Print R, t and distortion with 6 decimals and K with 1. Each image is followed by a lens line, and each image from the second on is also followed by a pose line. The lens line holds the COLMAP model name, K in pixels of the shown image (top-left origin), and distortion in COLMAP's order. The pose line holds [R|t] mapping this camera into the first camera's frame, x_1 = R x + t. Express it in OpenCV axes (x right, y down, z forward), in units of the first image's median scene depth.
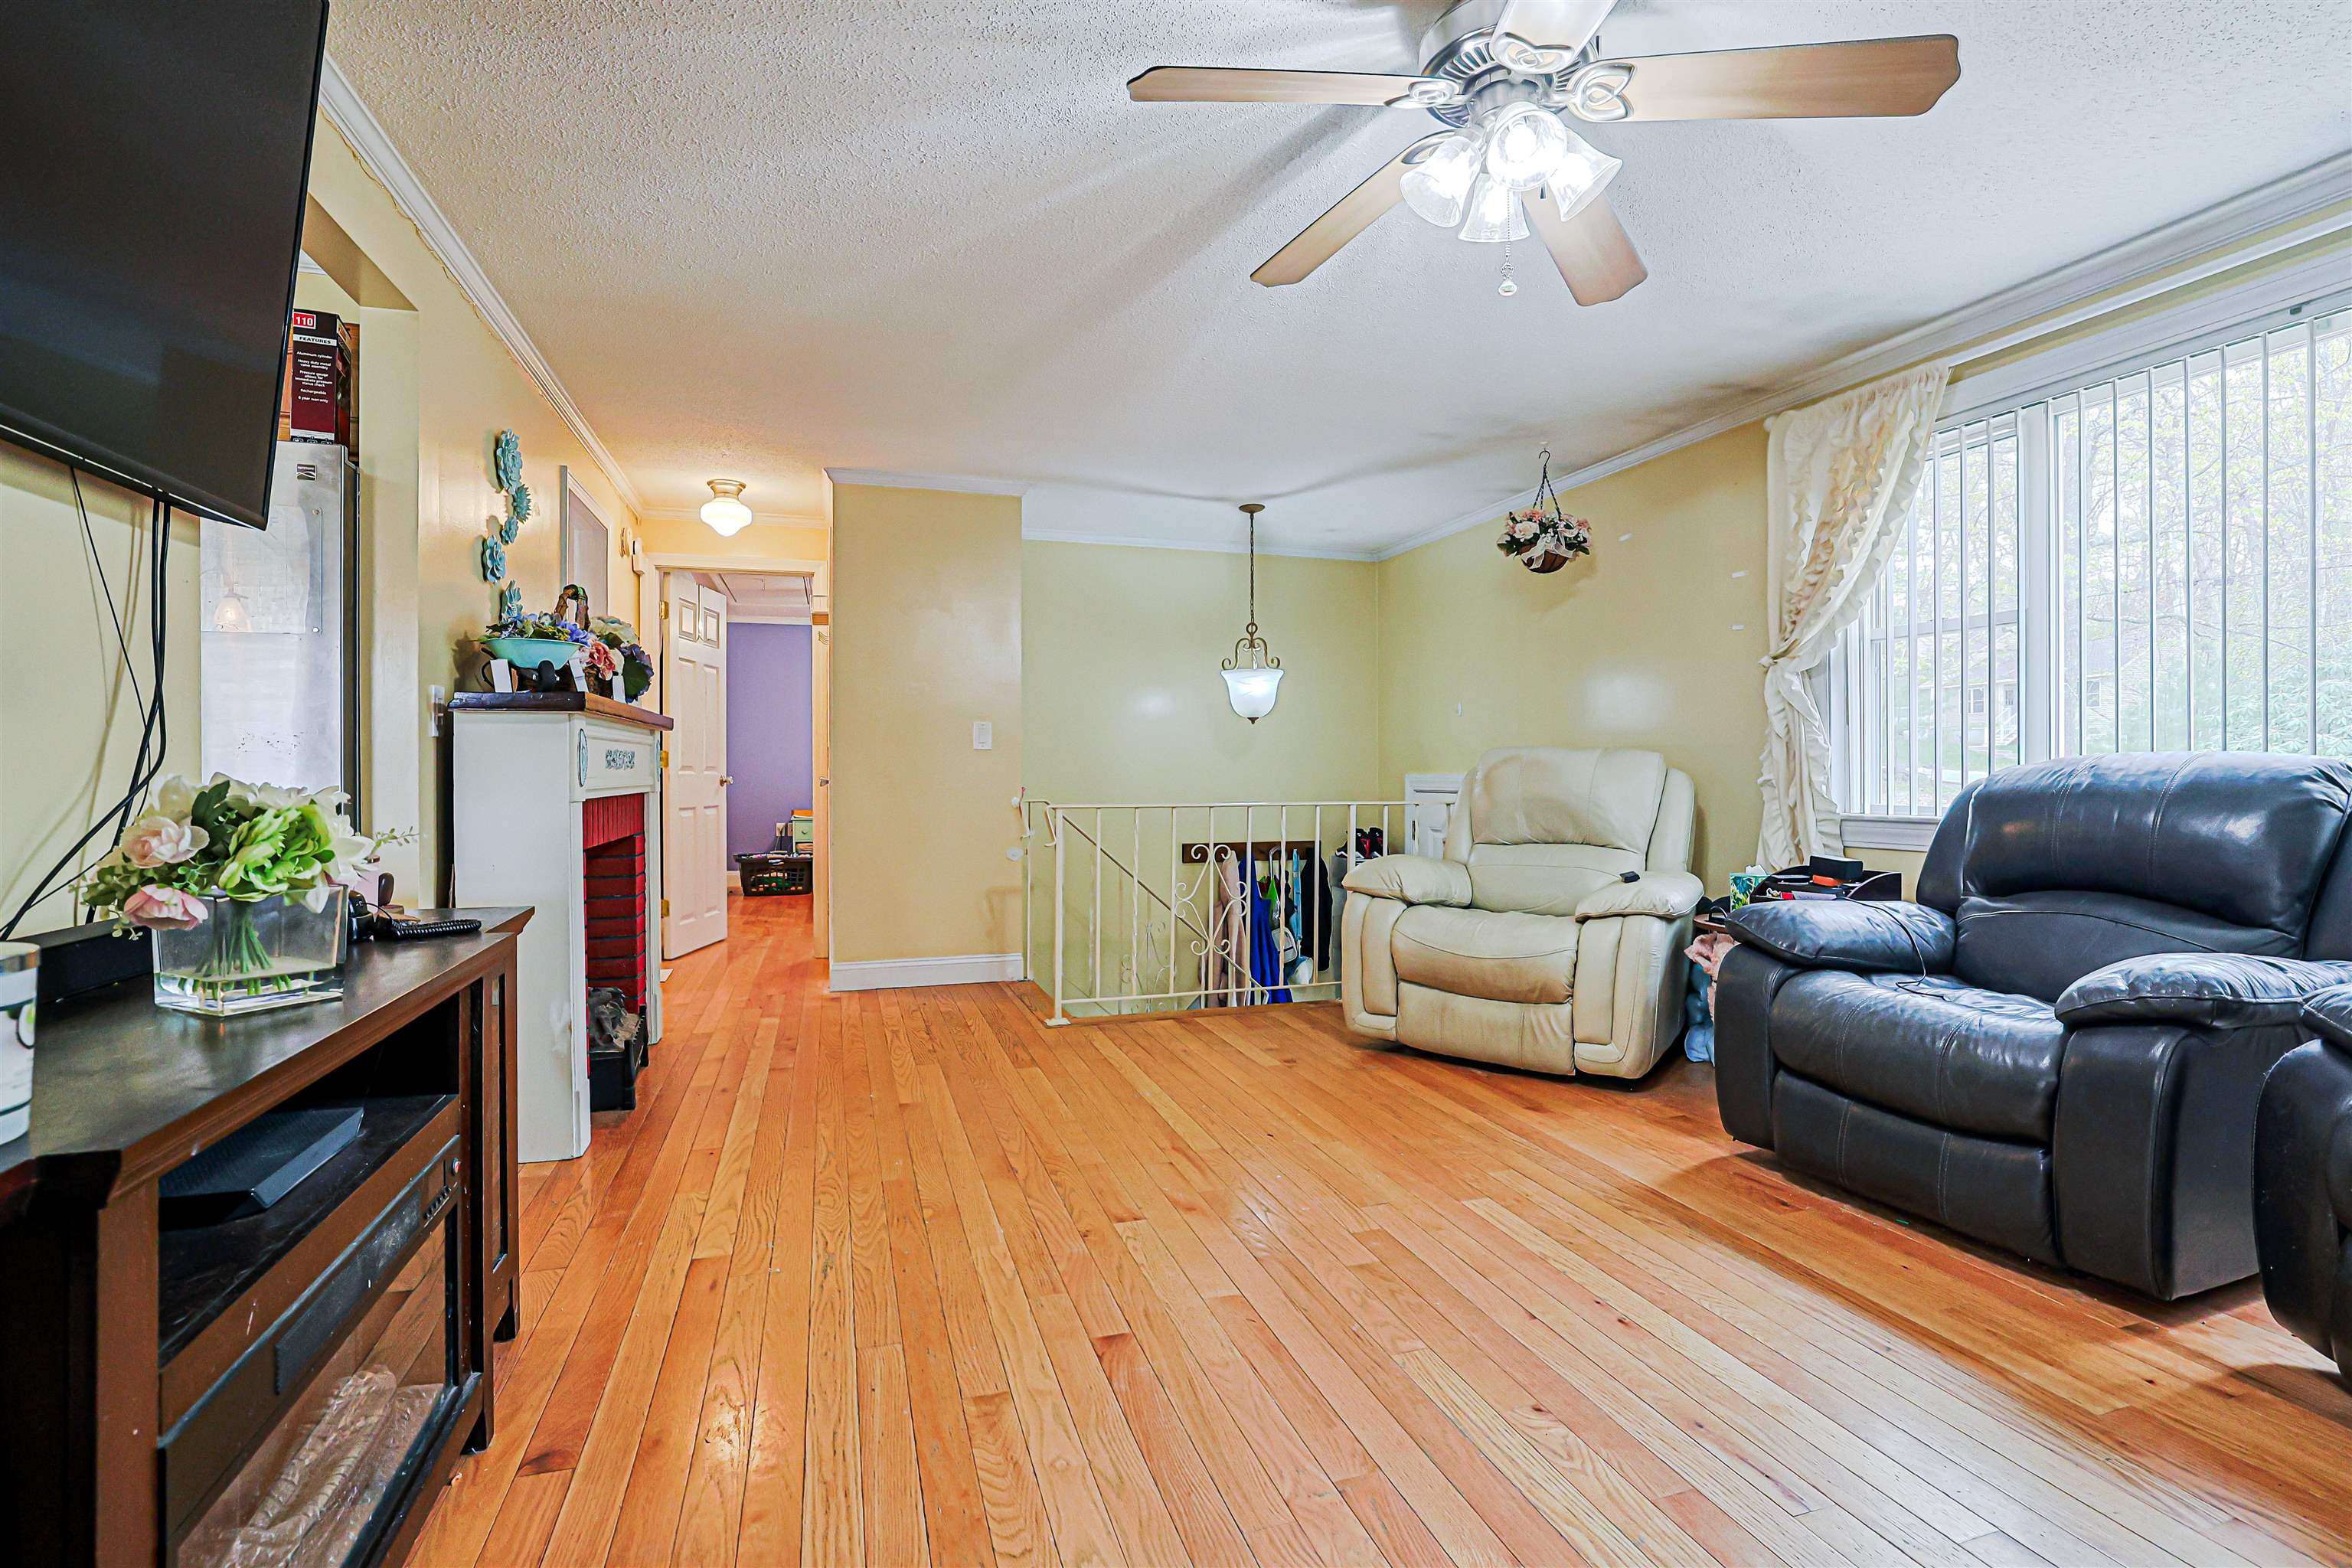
lens RADIAL K [[1090.2, 0, 1162.7], [0, 1090.2, 777.7], [0, 0, 1]] dist [-0.043591, 0.014397]
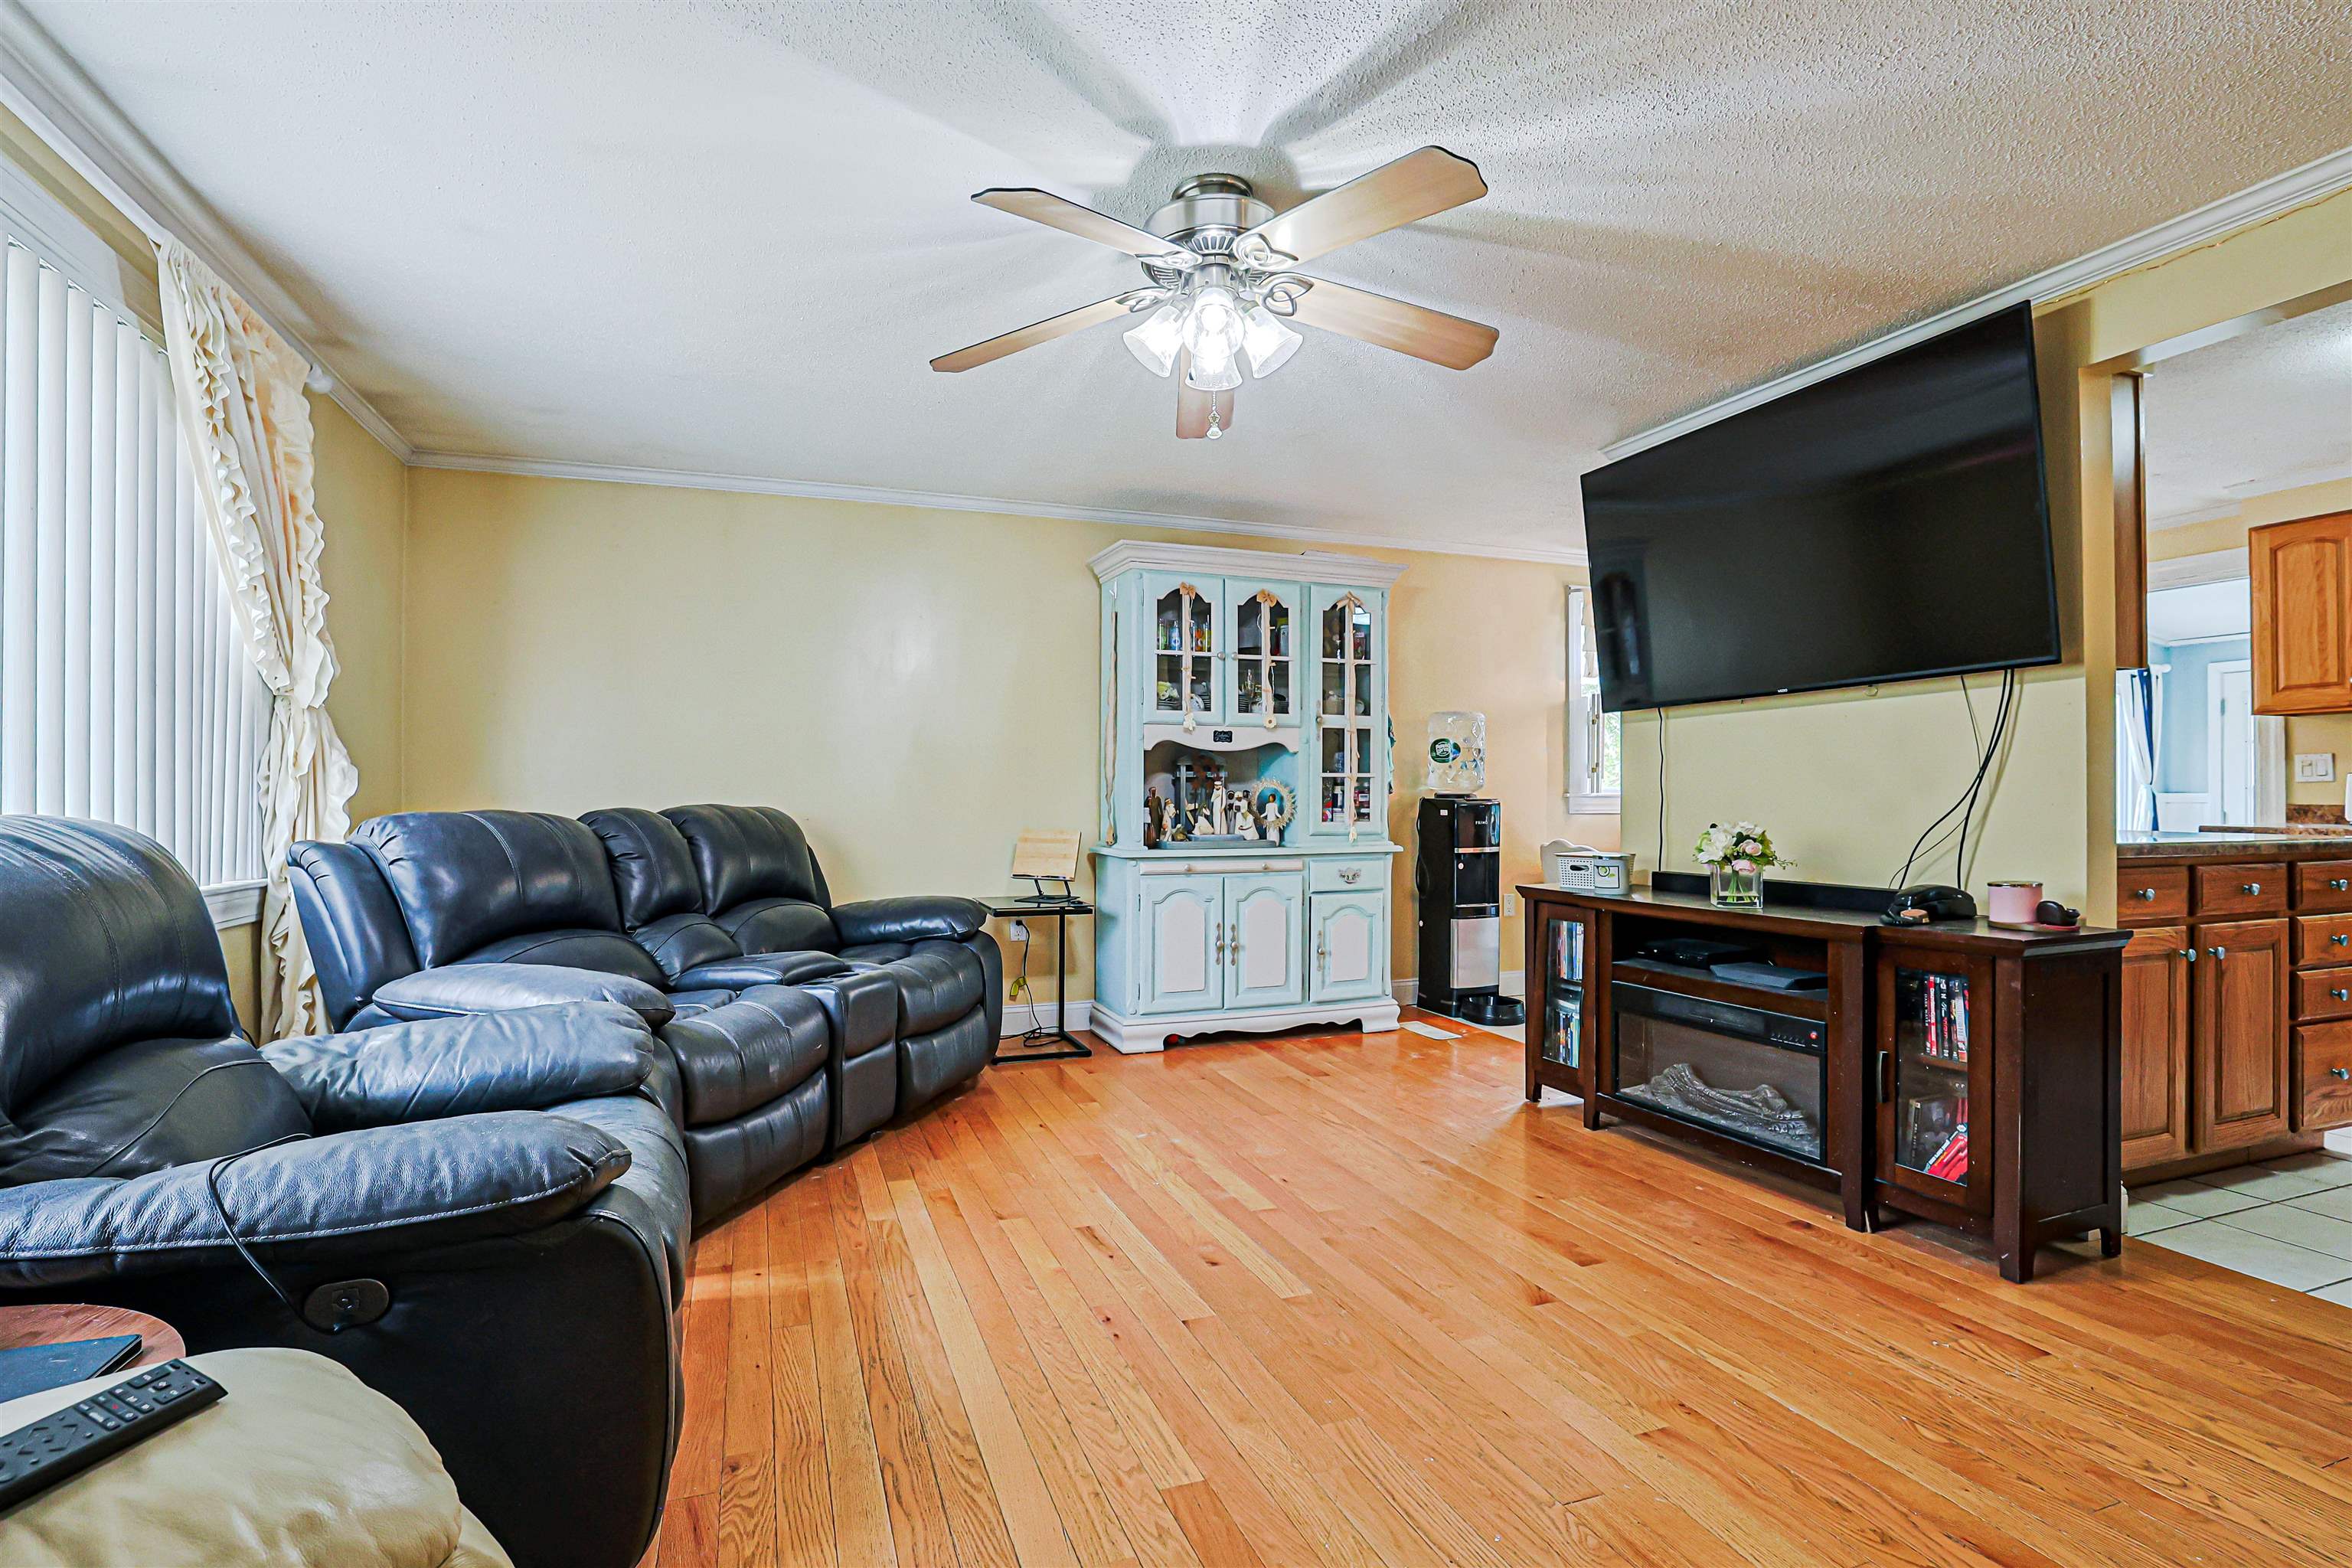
lens RADIAL K [[1090.2, 0, 1162.7], [0, 1090.2, 777.7], [0, 0, 1]] dist [-0.043591, 0.014397]
pose [[-0.998336, 0.002817, -0.057594, 0.373135], [0.003688, 0.999880, -0.015026, -0.038504], [0.057545, -0.015213, -0.998227, 1.845032]]
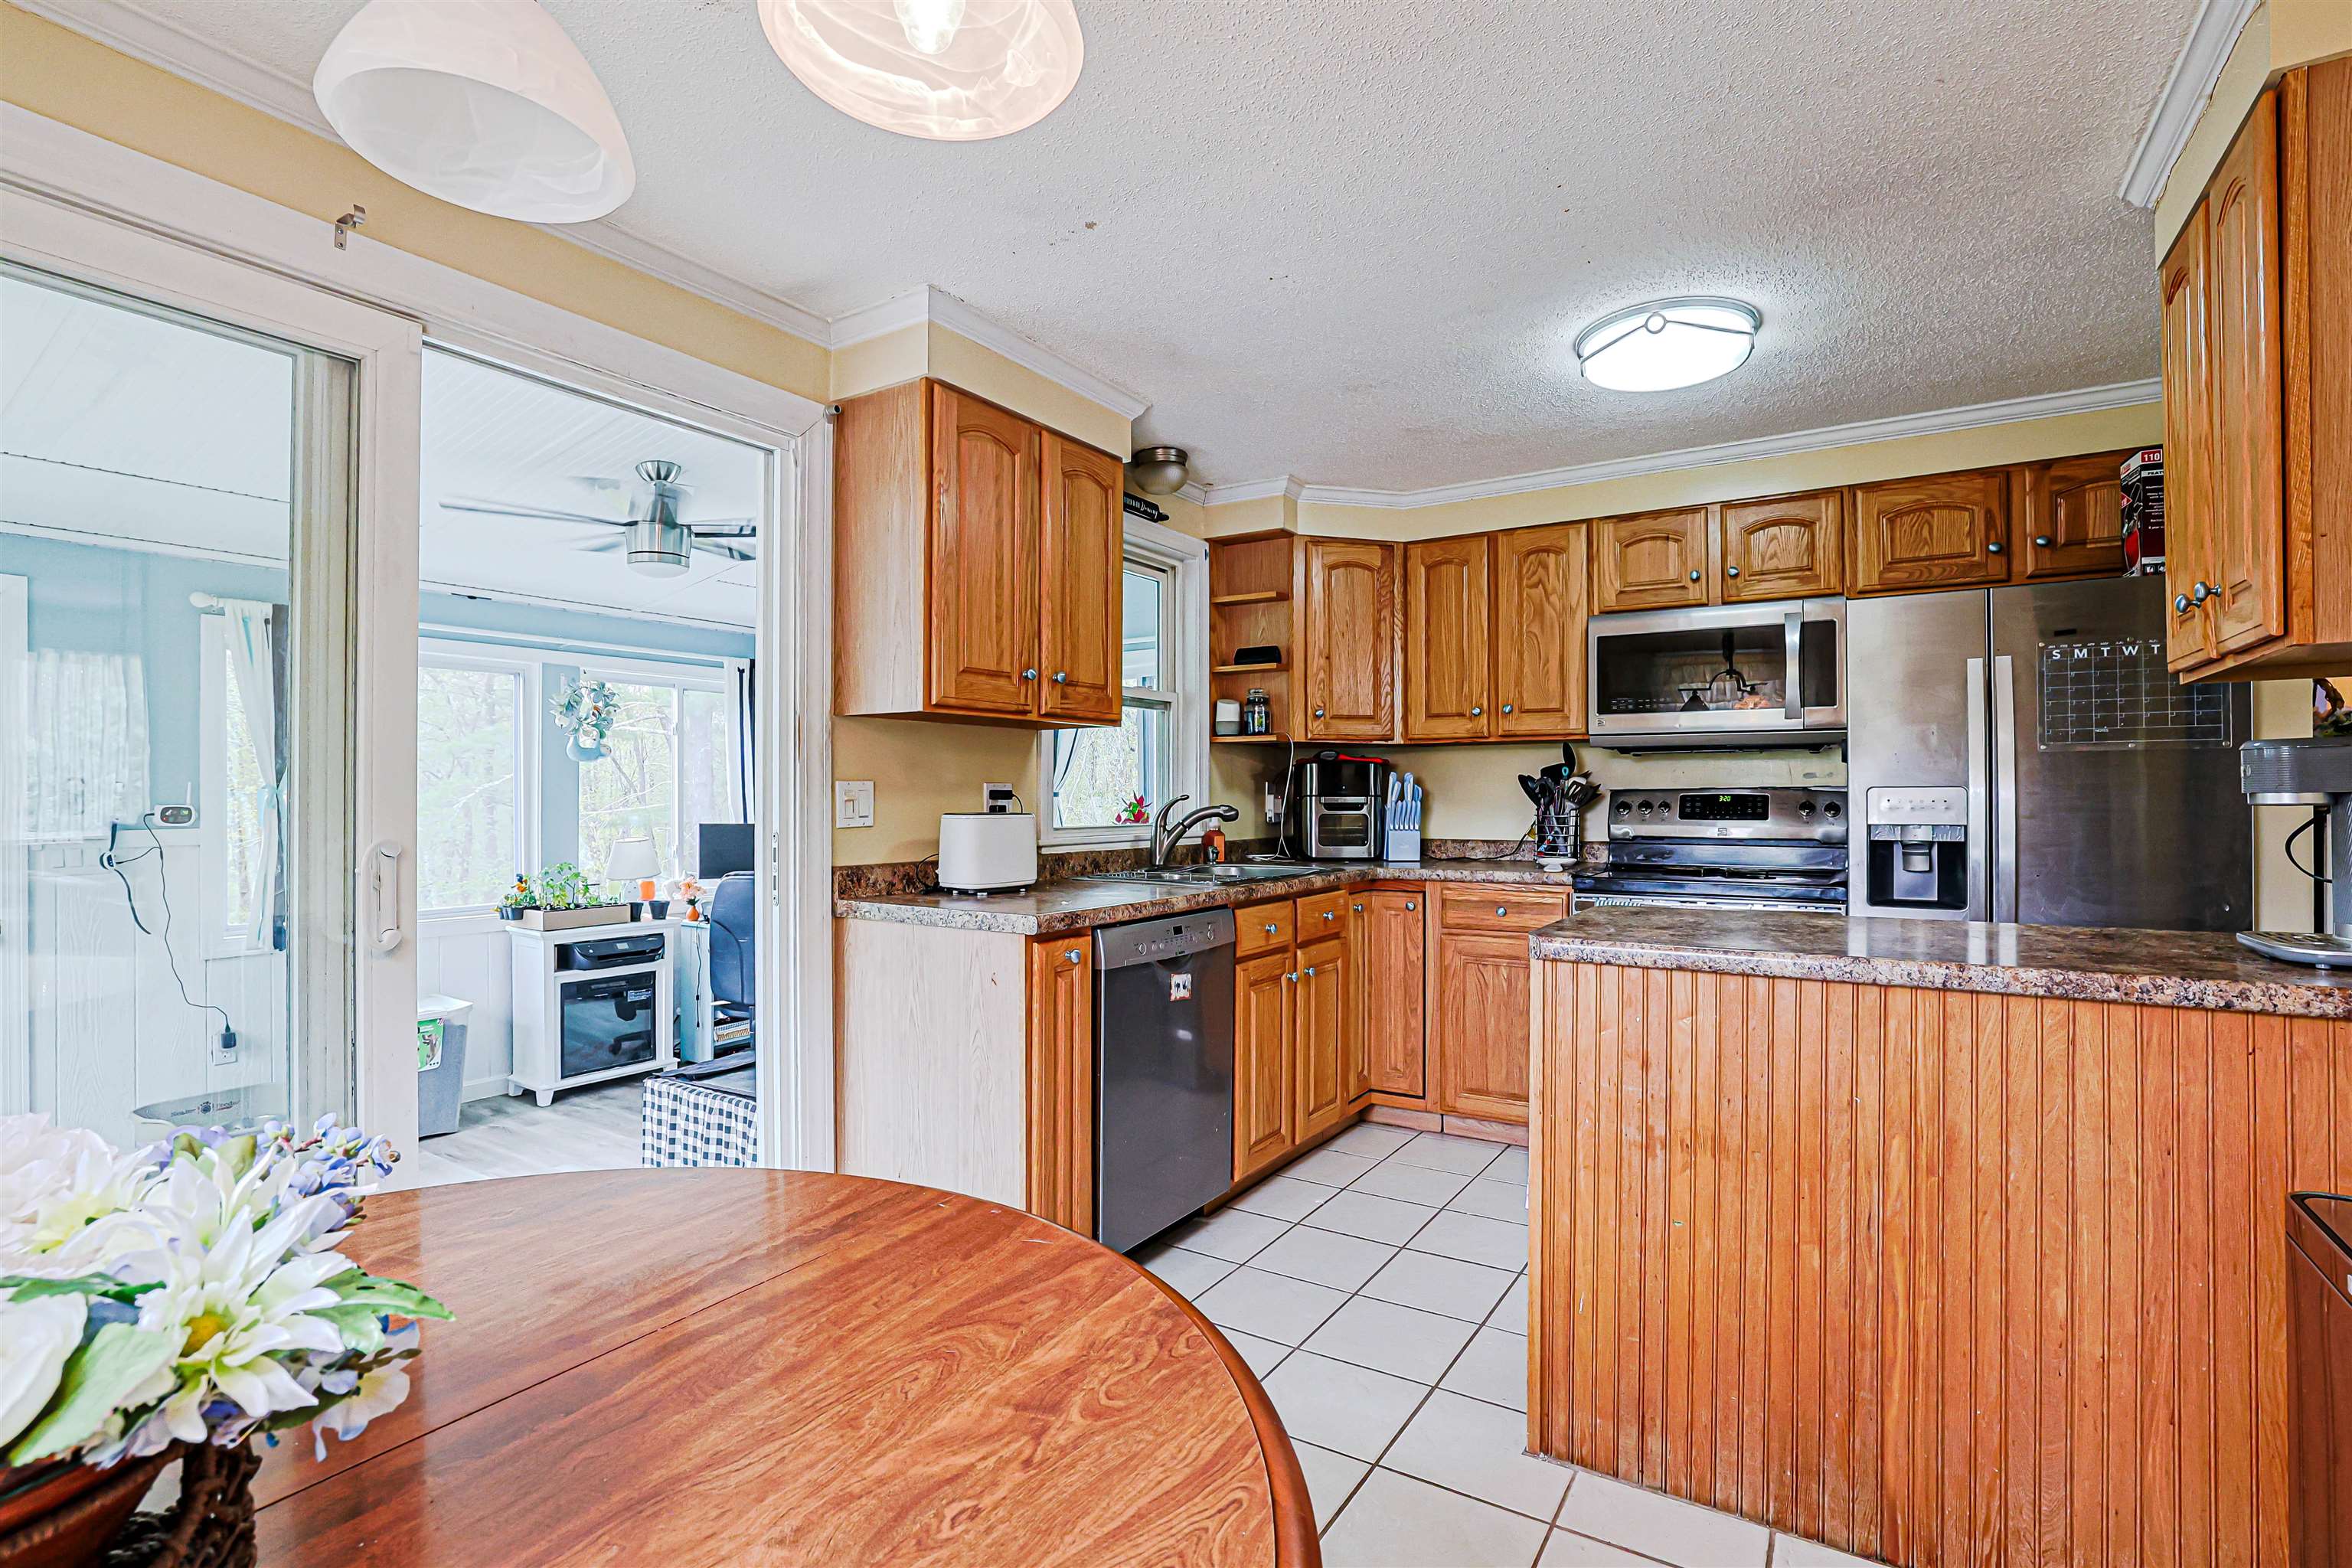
lens RADIAL K [[1078.7, 0, 1193.6], [0, 1078.7, 796.2], [0, 0, 1]] dist [-0.050563, 0.022000]
pose [[0.653537, 0.001957, -0.756892, -0.755481], [-0.001172, 0.999998, 0.001574, -0.092543], [0.756894, -0.000141, 0.653538, -0.534498]]
